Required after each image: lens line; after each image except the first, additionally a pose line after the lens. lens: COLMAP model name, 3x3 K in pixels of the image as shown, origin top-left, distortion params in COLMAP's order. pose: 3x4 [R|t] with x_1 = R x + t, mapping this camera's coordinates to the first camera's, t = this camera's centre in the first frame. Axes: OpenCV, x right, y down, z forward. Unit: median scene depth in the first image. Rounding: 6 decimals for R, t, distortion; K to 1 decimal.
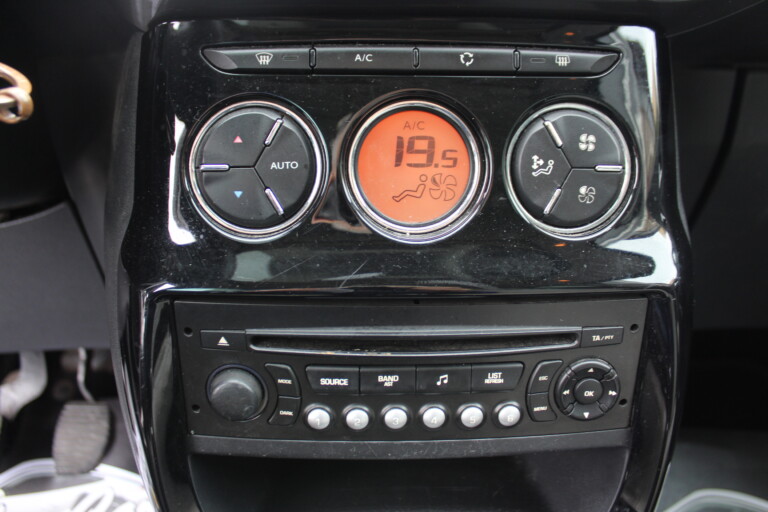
lens RADIAL K [[659.1, 0, 384.0], [0, 659.1, 256.0], [0, 0, 1]] dist [-0.178615, 0.146078]
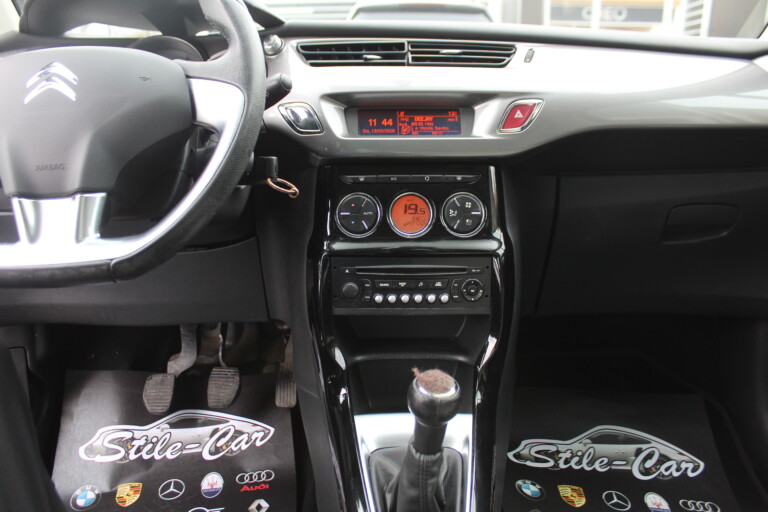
lens RADIAL K [[659.1, 0, 384.0], [0, 659.1, 256.0], [0, 0, 1]] dist [-0.178615, 0.146078]
pose [[0.999674, -0.006188, -0.024751, -0.002486], [0.002628, 0.989958, -0.141341, 0.479980], [0.025377, 0.141230, 0.989652, -1.957612]]
